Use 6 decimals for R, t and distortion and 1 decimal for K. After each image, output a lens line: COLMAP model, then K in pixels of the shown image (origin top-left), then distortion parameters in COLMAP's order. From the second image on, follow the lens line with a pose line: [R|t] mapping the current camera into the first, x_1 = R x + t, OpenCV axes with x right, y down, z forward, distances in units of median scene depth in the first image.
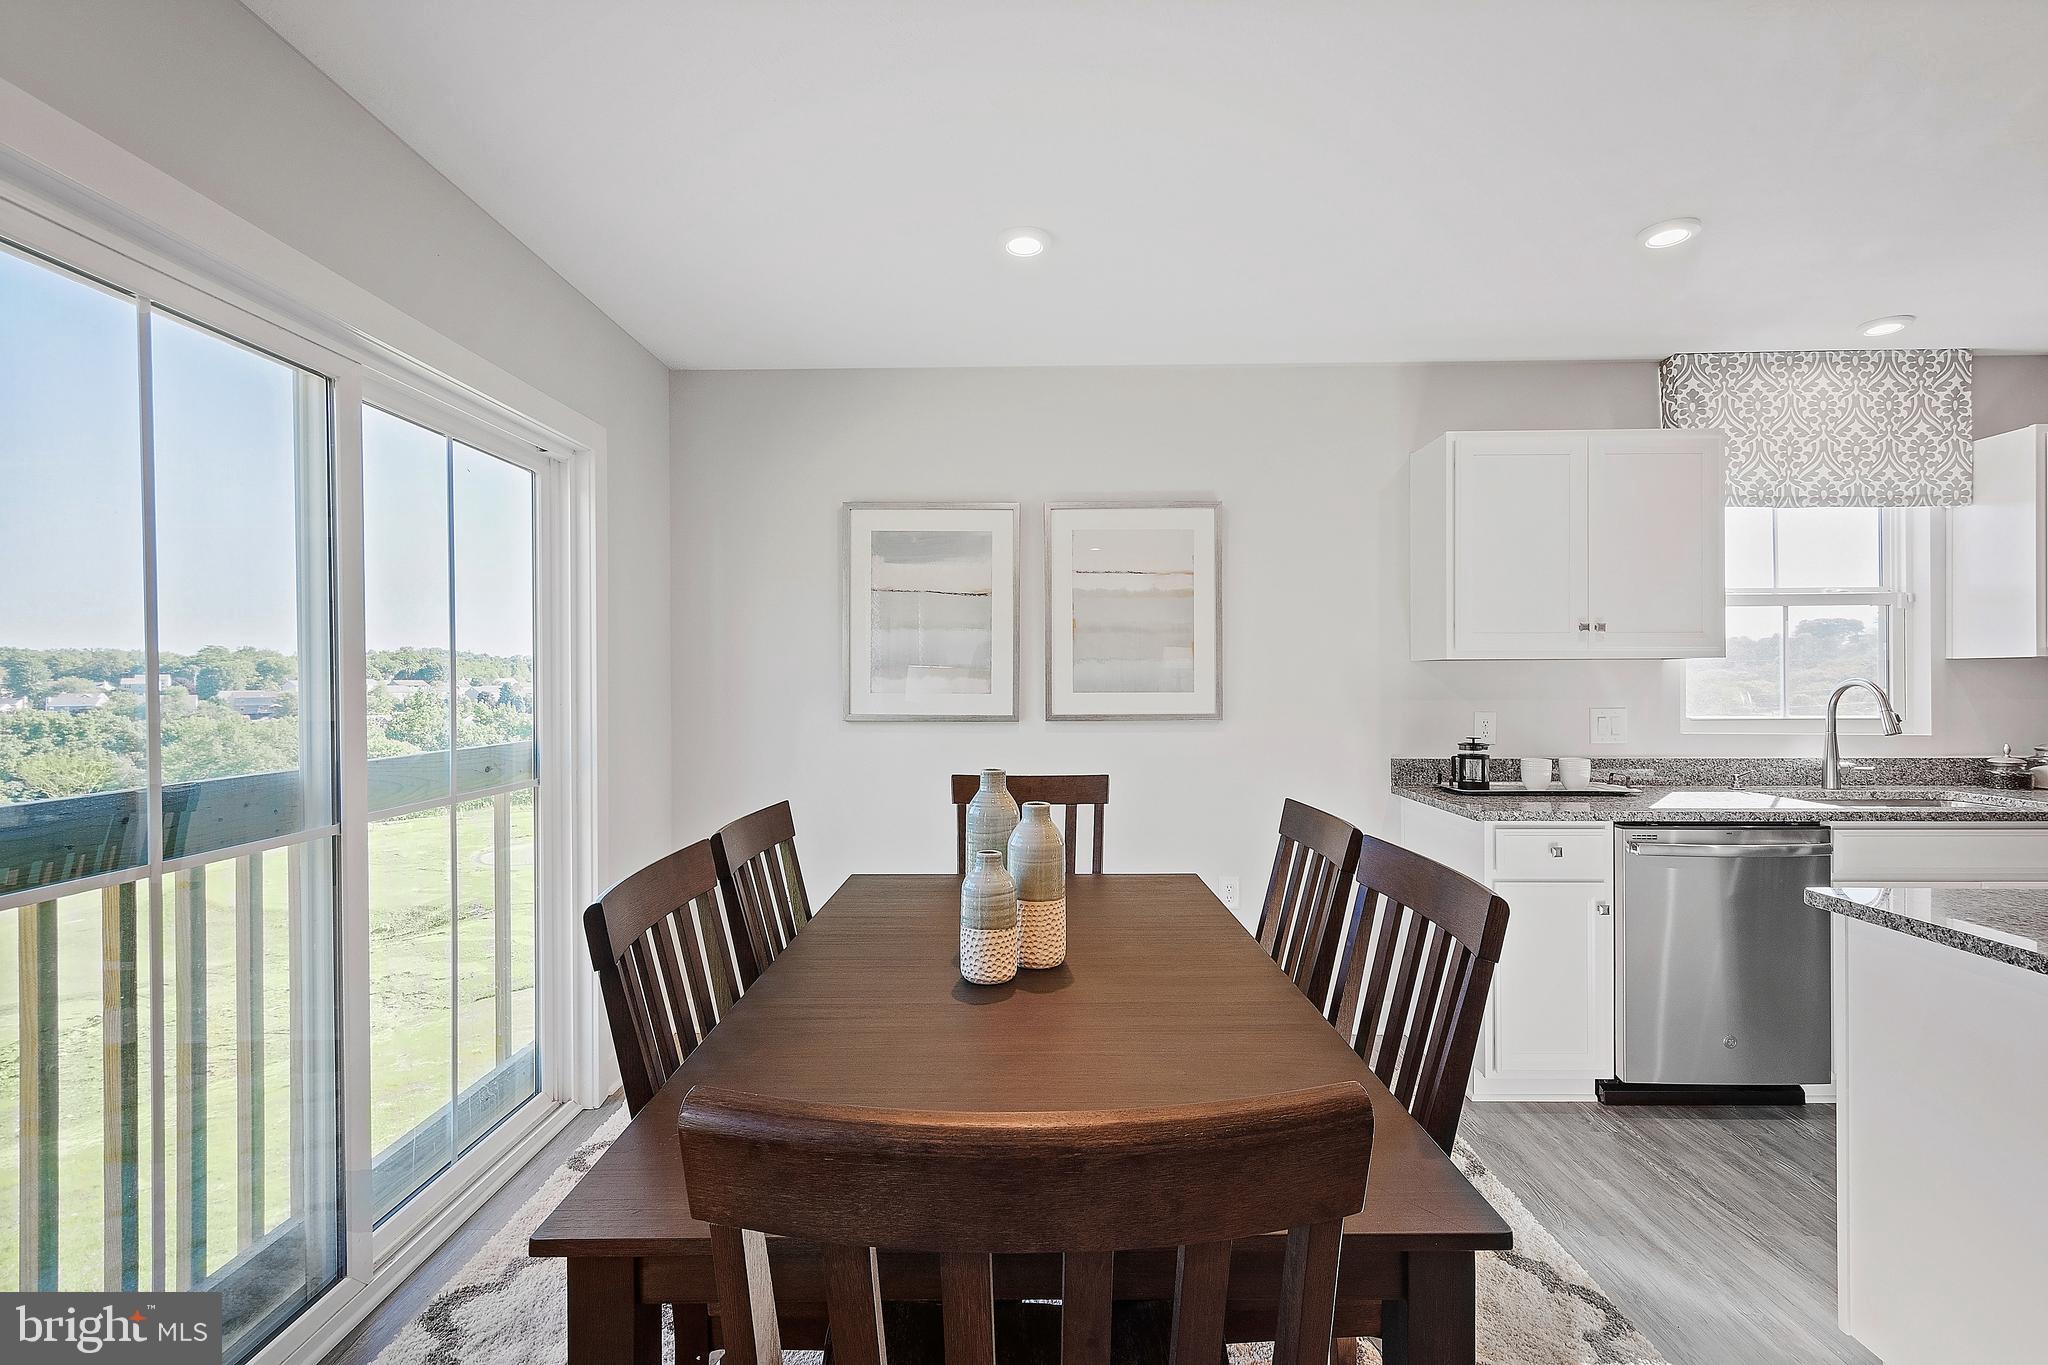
lens RADIAL K [[919.5, 0, 1024.0], [0, 919.5, 682.5], [0, 0, 1]] dist [0.006471, -0.000499]
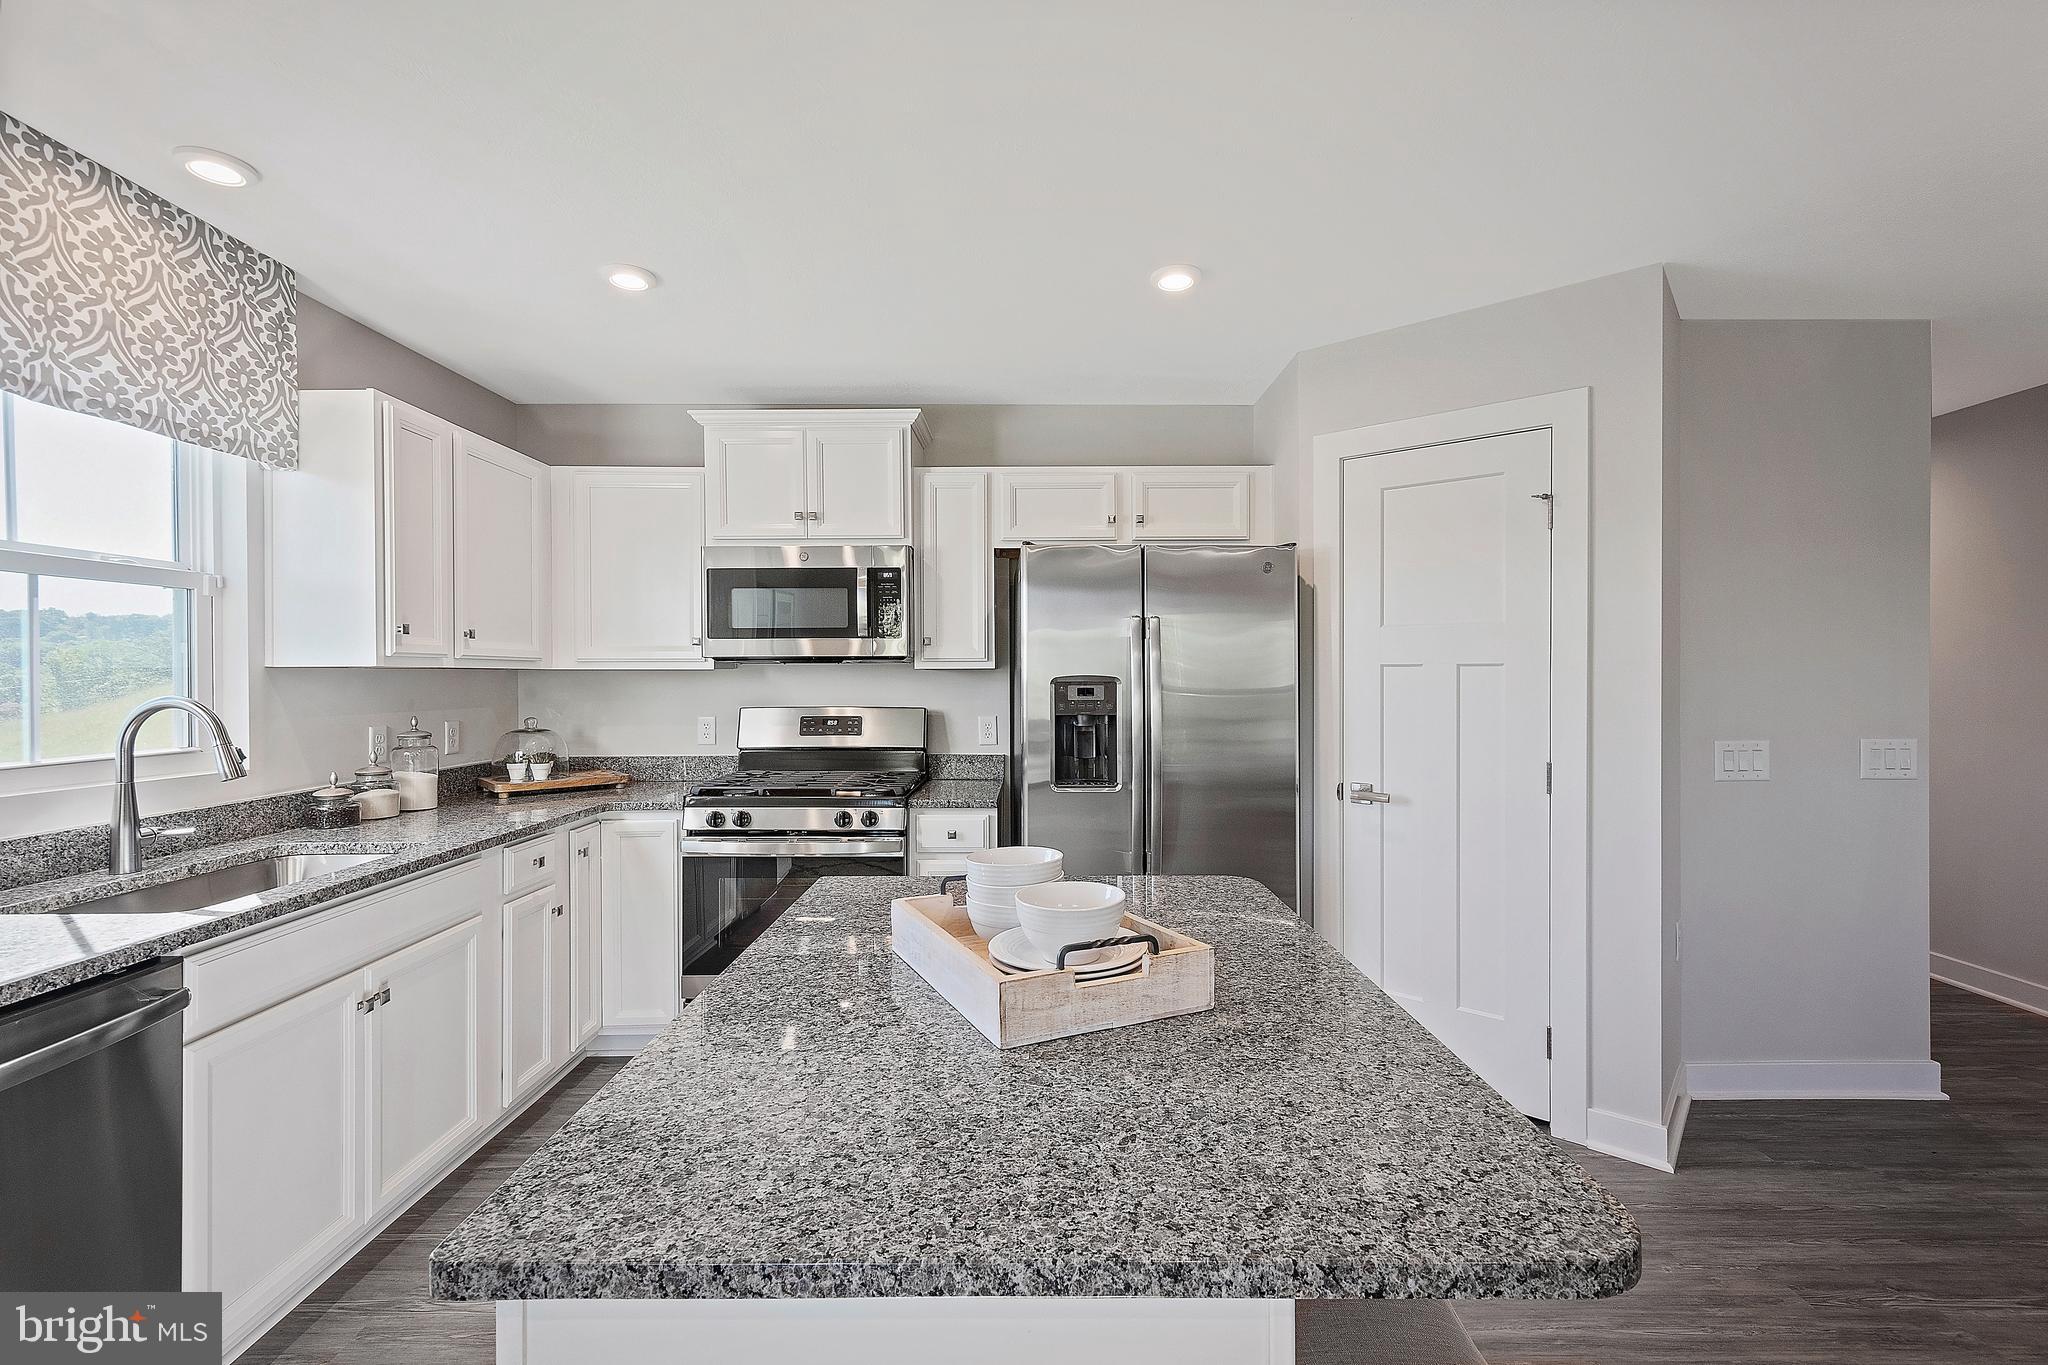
lens RADIAL K [[908.1, 0, 1032.2], [0, 908.1, 676.9], [0, 0, 1]] dist [0.005241, 0.000039]
pose [[-0.025182, 0.001892, 0.999681, 0.237431], [0.006355, 0.999978, -0.001732, -0.012348], [-0.999663, 0.006310, -0.025194, 0.398164]]
